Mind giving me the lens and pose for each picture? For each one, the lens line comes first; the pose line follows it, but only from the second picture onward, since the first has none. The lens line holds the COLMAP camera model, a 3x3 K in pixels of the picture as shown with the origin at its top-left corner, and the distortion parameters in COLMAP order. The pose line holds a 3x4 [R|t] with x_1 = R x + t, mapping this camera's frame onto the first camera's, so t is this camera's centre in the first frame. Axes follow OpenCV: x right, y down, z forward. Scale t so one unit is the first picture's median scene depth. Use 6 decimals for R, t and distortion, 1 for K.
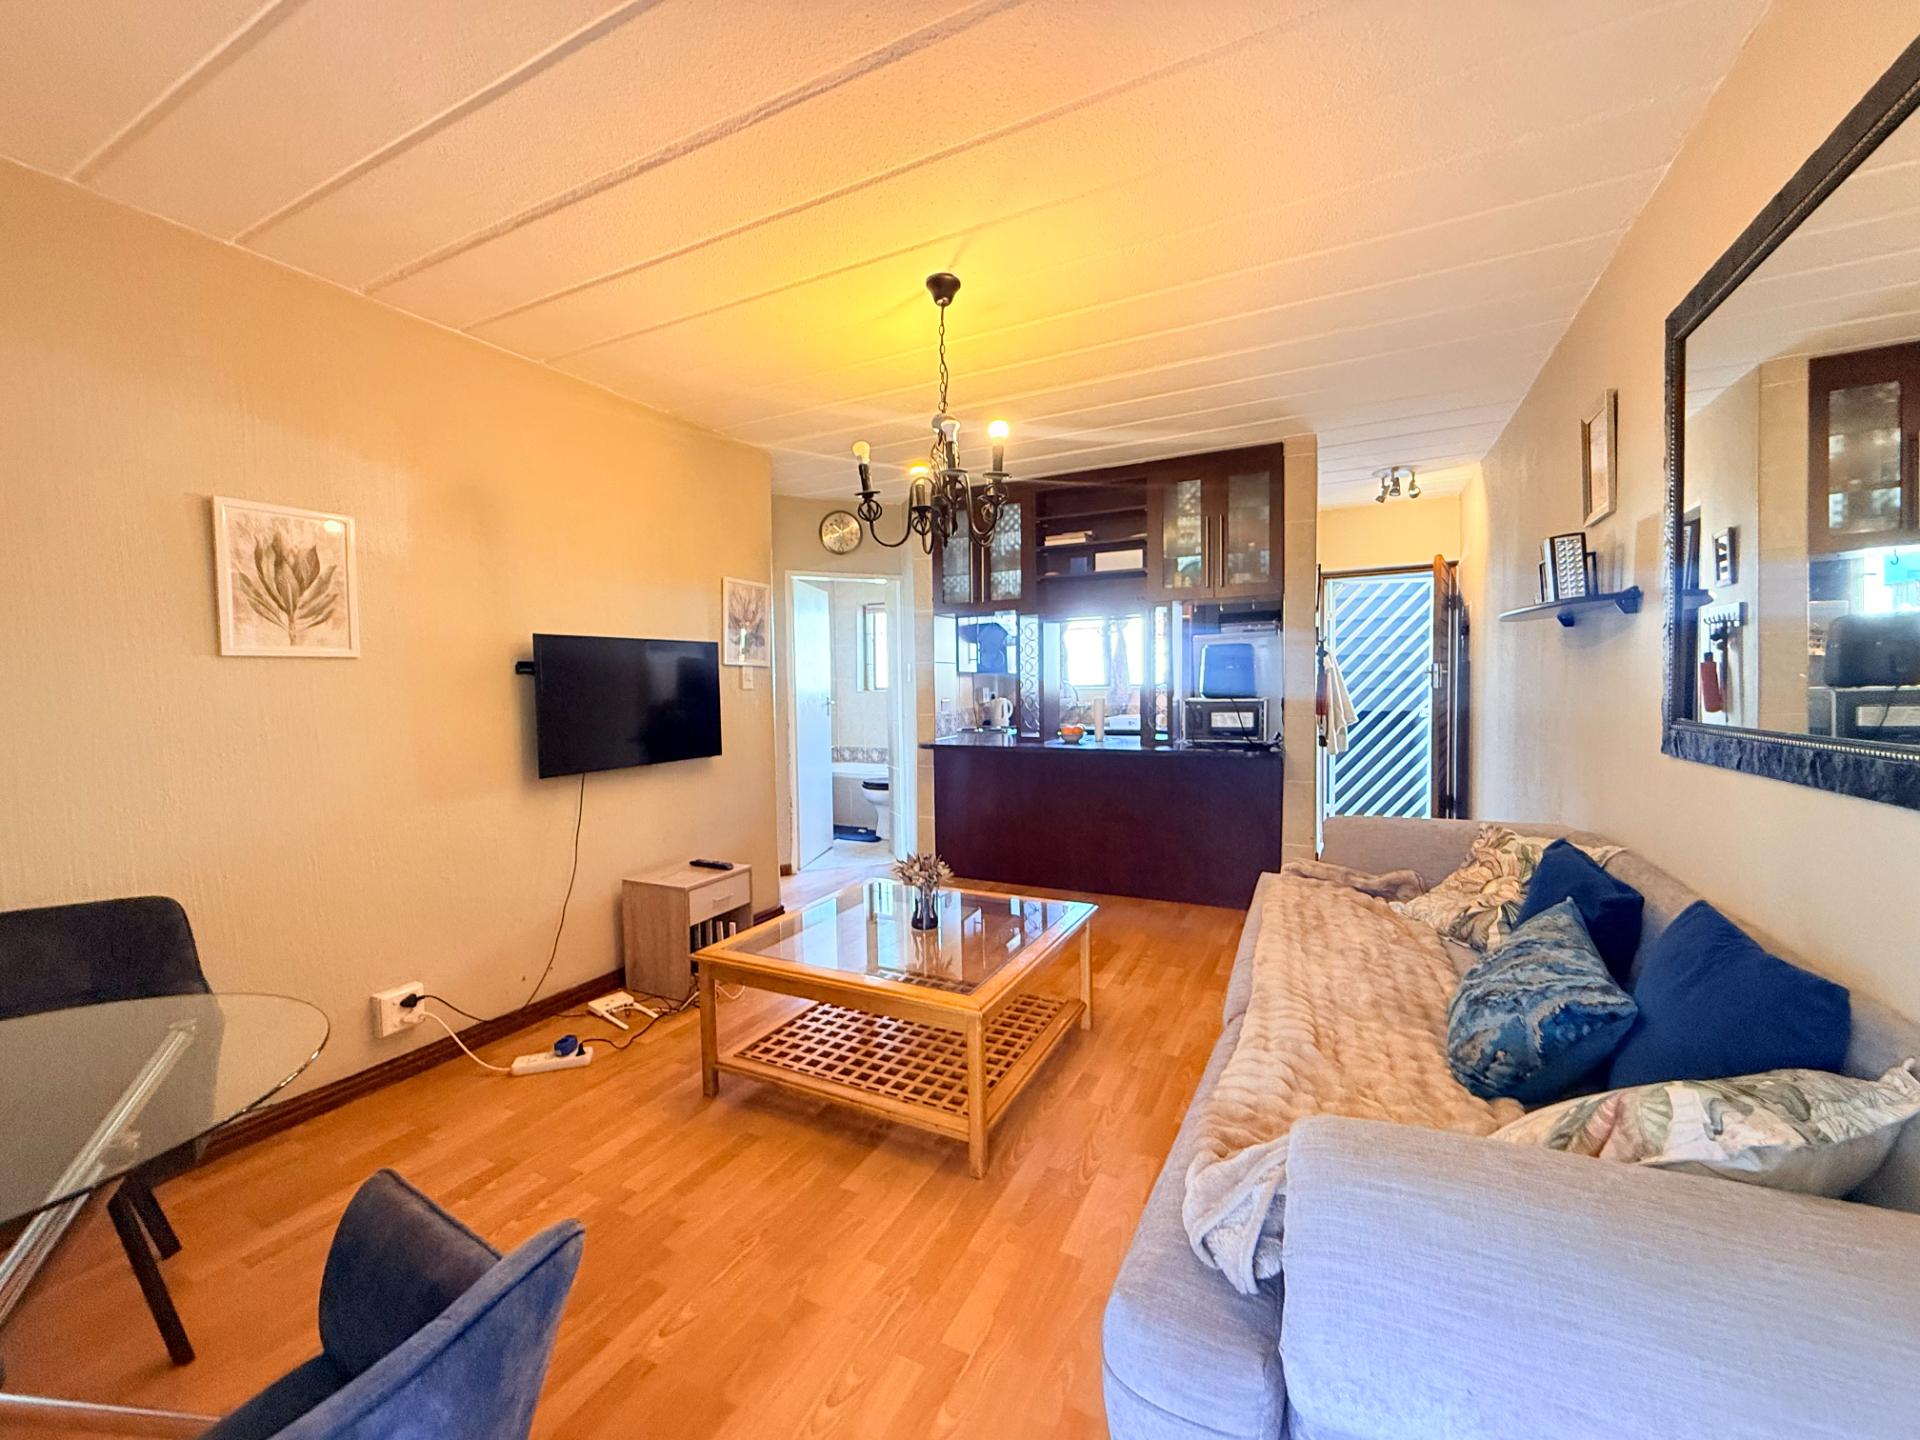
lens RADIAL K [[766.9, 0, 954.9], [0, 766.9, 719.5], [0, 0, 1]] dist [0.000953, 0.000173]
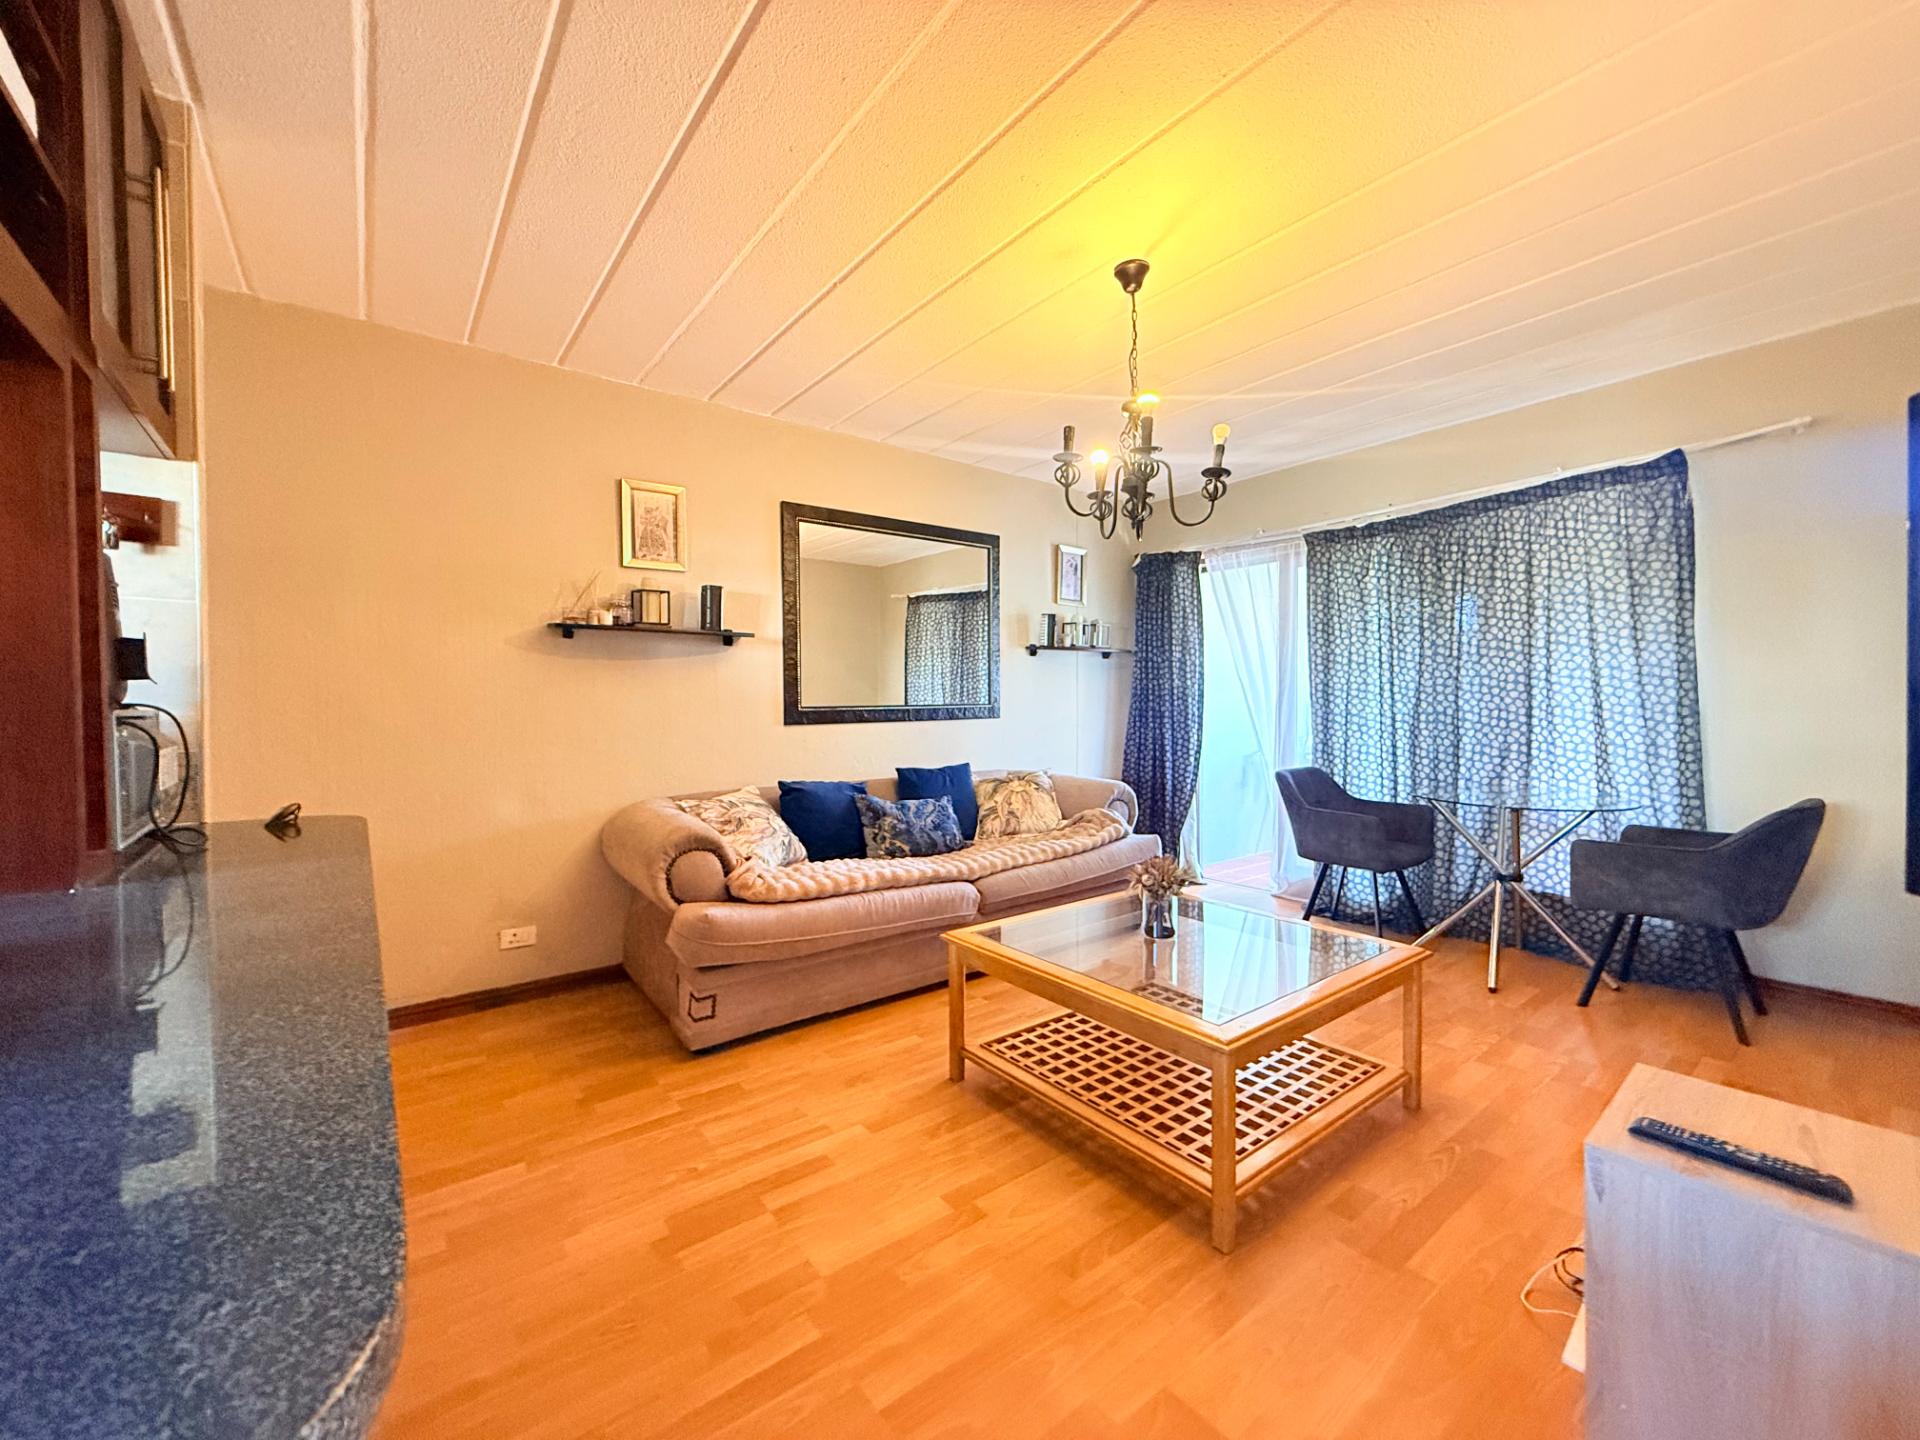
lens RADIAL K [[766.9, 0, 947.8], [0, 766.9, 720.0], [0, 0, 1]] dist [0.000953, 0.000173]
pose [[-0.901884, 0.013546, 0.431766, -0.235487], [0.042622, 0.997422, 0.057736, -0.050100], [-0.429870, 0.070474, -0.900136, 2.137989]]
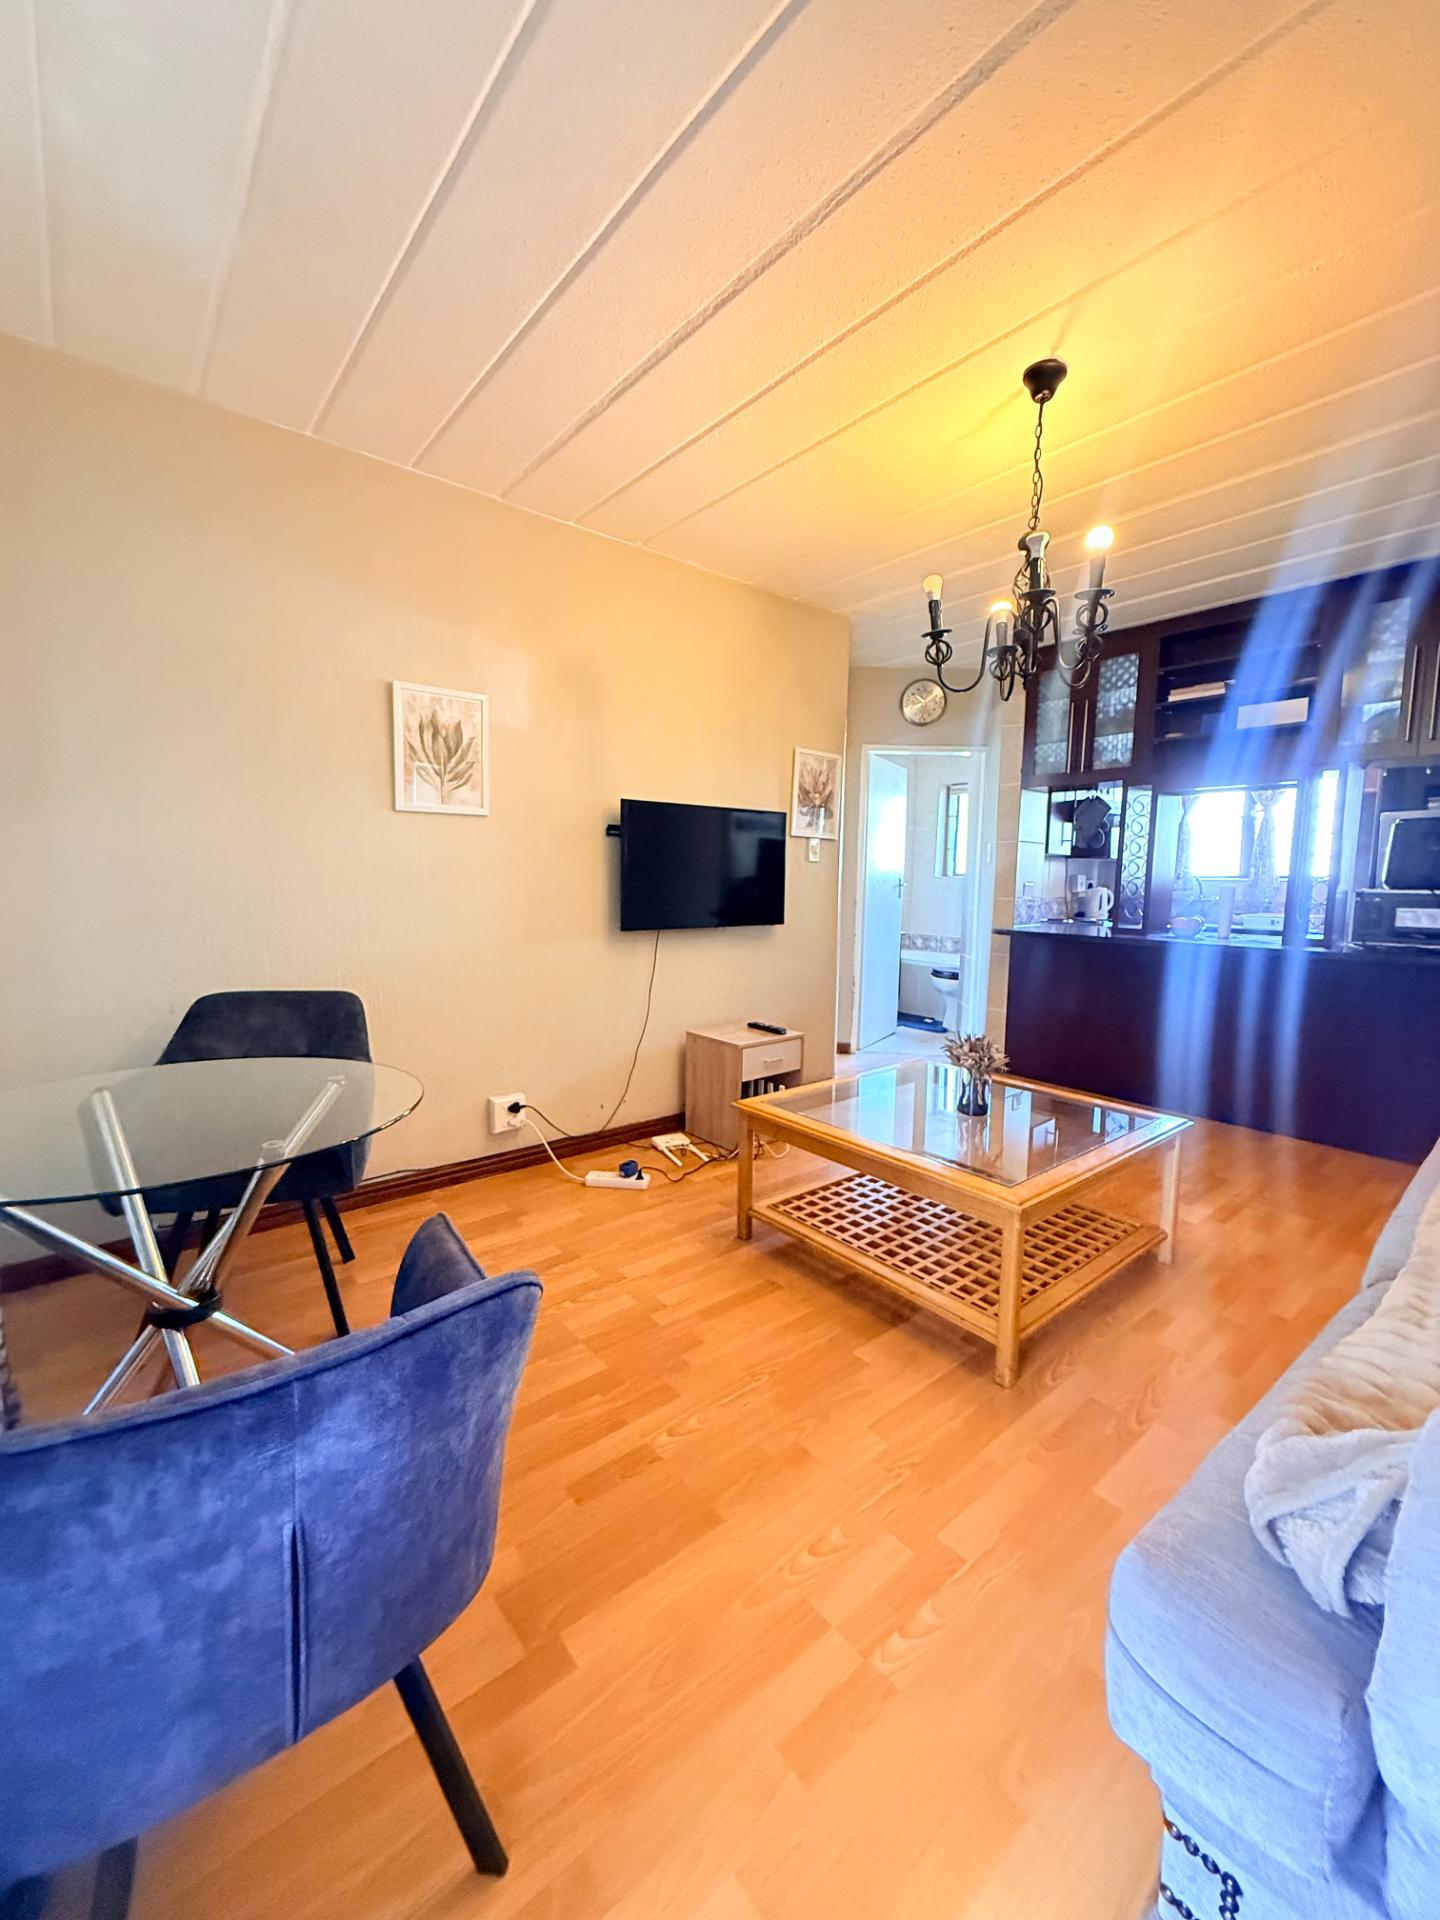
lens RADIAL K [[766.9, 0, 721.6], [0, 766.9, 954.6], [0, 0, 1]] dist [0.000953, 0.000173]
pose [[0.916788, 0.070446, -0.393113, 0.038695], [-0.049776, 0.996800, 0.062543, 0.043483], [0.396261, -0.037771, 0.917361, 0.048966]]
